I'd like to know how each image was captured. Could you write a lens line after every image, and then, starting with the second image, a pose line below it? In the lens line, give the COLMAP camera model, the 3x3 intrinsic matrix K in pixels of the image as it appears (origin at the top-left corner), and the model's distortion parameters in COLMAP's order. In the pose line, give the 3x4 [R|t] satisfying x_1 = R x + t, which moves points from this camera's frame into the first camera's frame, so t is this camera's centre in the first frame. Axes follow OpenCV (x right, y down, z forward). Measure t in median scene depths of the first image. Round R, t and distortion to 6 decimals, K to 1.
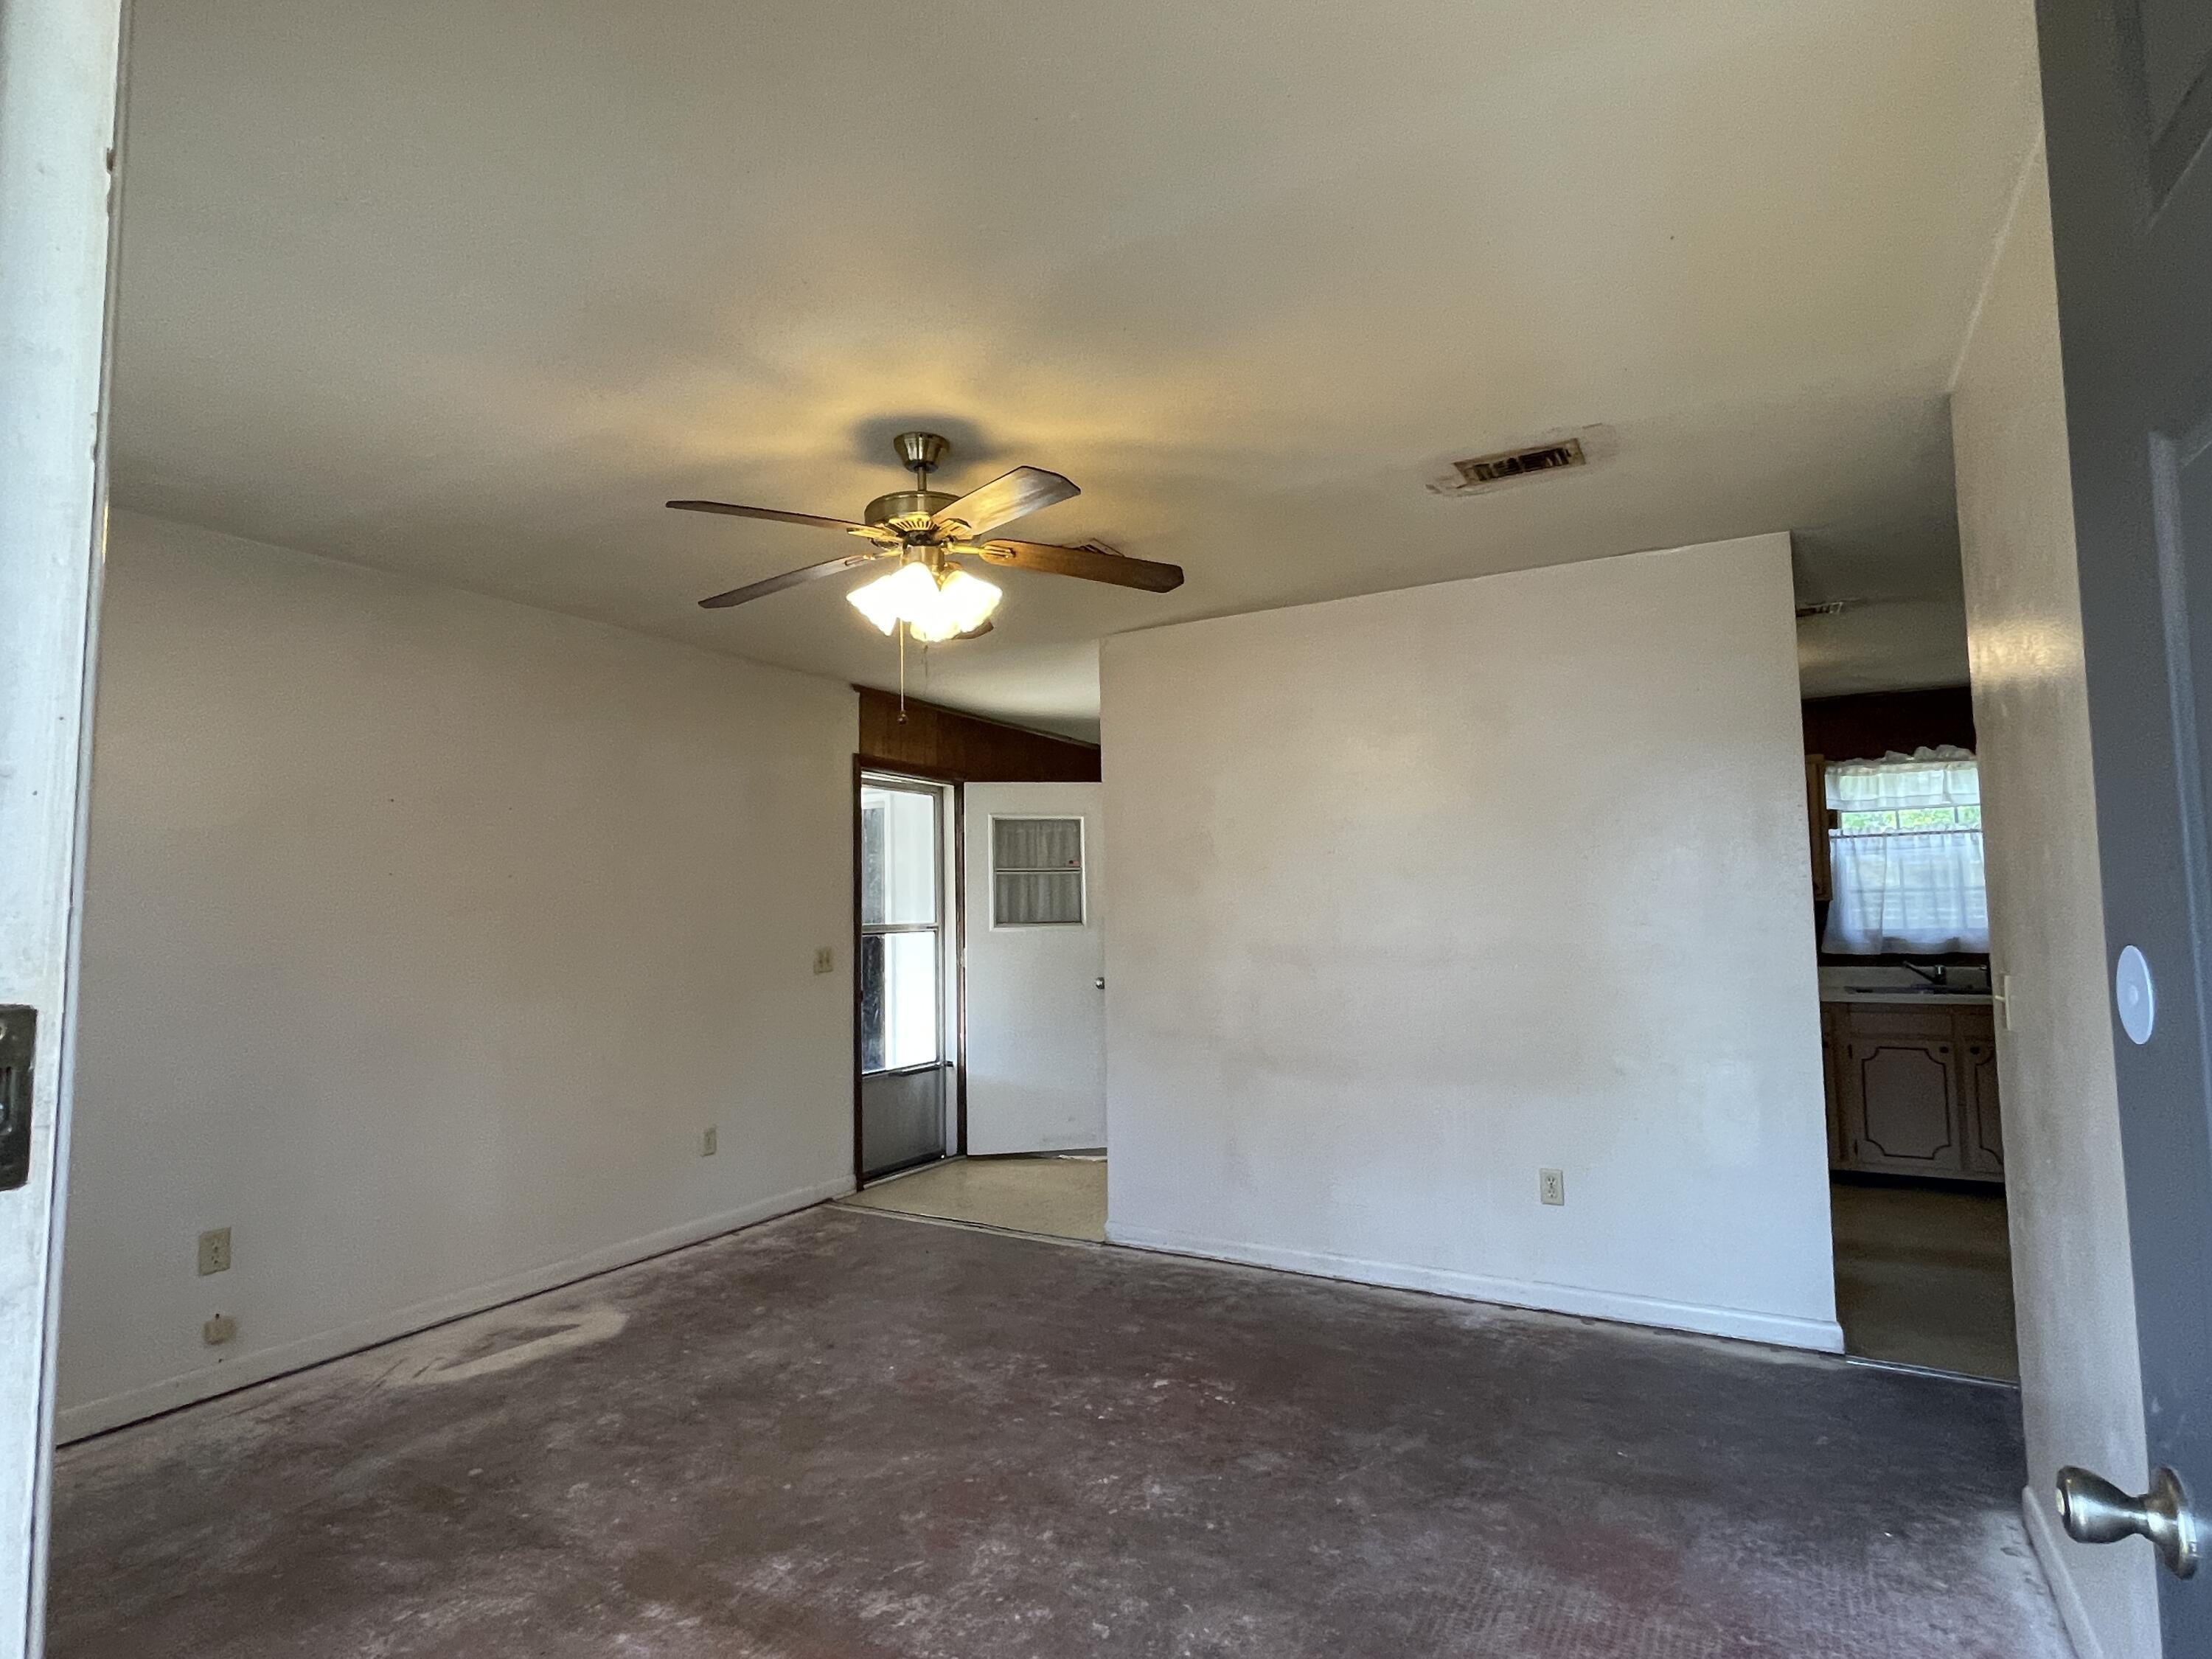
lens RADIAL K [[1164.3, 0, 1101.3], [0, 1164.3, 822.2], [0, 0, 1]] dist [-0.012868, 0.001039]
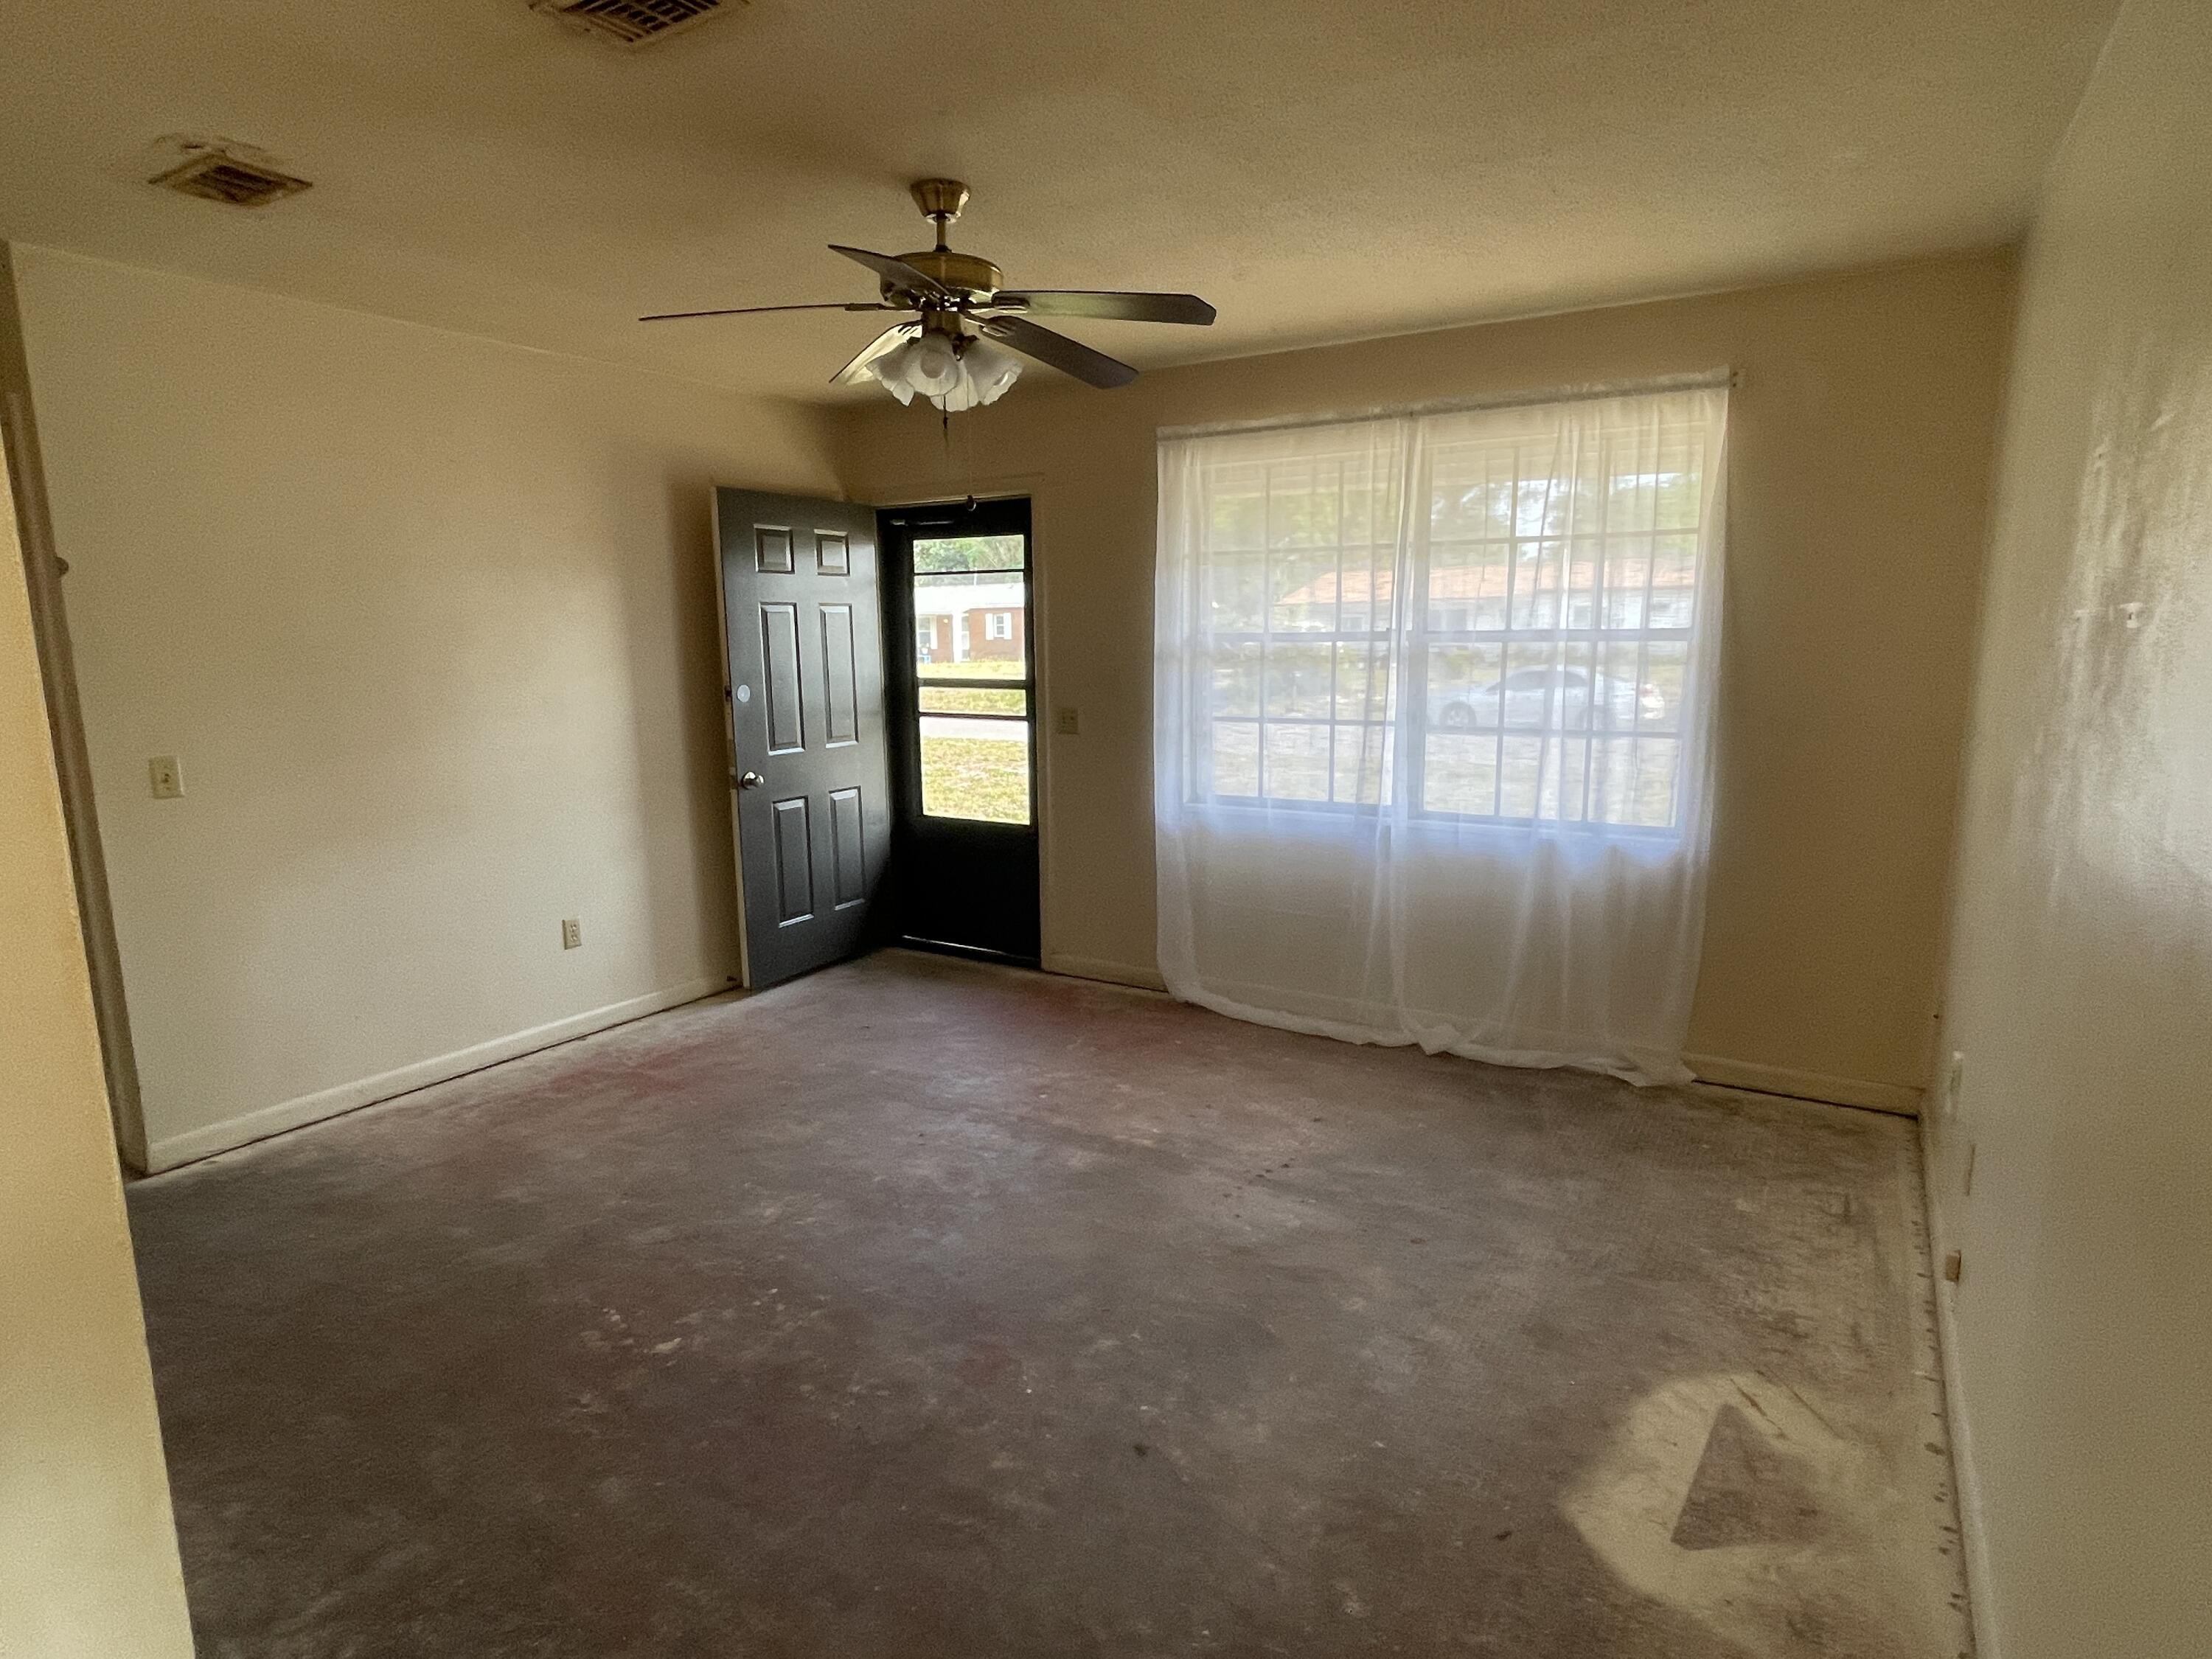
lens RADIAL K [[1164.3, 0, 1110.2], [0, 1164.3, 829.6], [0, 0, 1]] dist [-0.012868, 0.001039]
pose [[-0.999533, 0.023260, 0.019803, -0.268238], [0.024968, 0.995544, 0.090930, 0.091685], [-0.017600, 0.091382, -0.995660, 1.771931]]
